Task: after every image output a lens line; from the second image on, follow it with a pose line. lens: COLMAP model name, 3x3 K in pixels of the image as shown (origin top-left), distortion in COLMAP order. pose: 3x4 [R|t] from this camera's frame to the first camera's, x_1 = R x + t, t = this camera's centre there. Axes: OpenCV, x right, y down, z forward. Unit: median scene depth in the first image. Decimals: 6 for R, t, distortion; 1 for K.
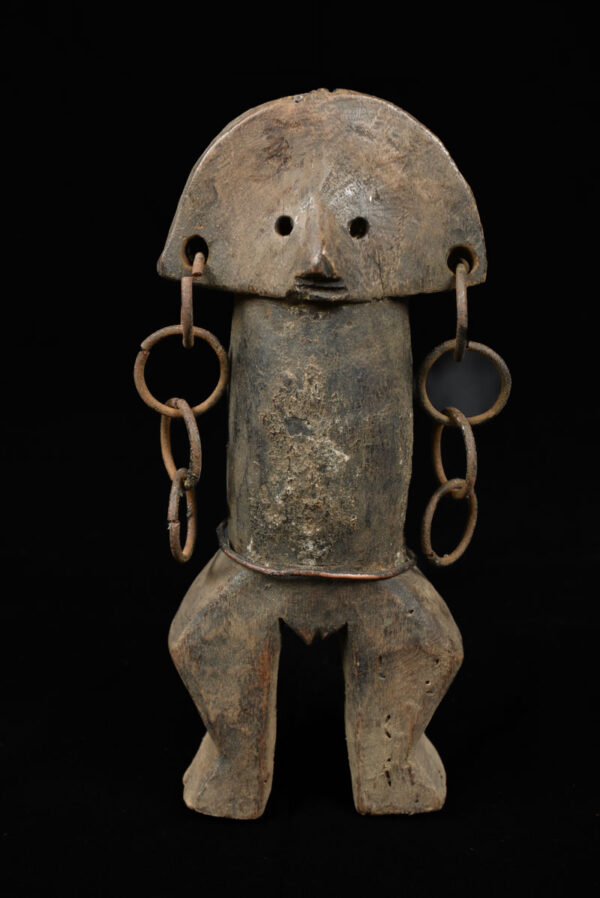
lens RADIAL K [[1231.8, 0, 298.0], [0, 1231.8, 456.6], [0, 0, 1]] dist [-0.029131, 0.000000]
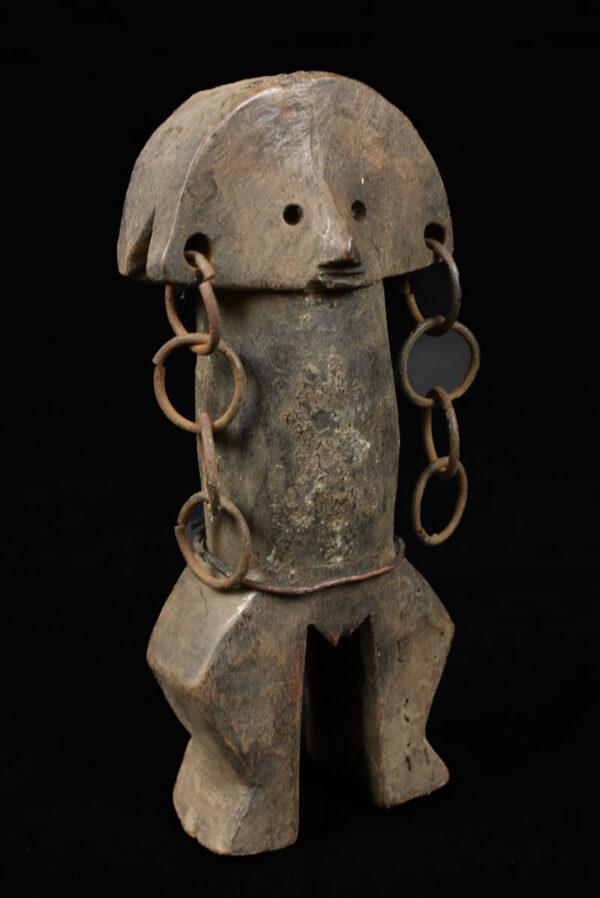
lens RADIAL K [[1317.6, 0, 298.2], [0, 1317.6, 451.5], [0, 0, 1]] dist [-0.014328, 0.000000]
pose [[0.875998, -0.157136, 0.455999, -0.490992], [0.164828, 0.986051, 0.023148, -0.027796], [-0.453276, 0.054884, 0.889679, 0.091088]]
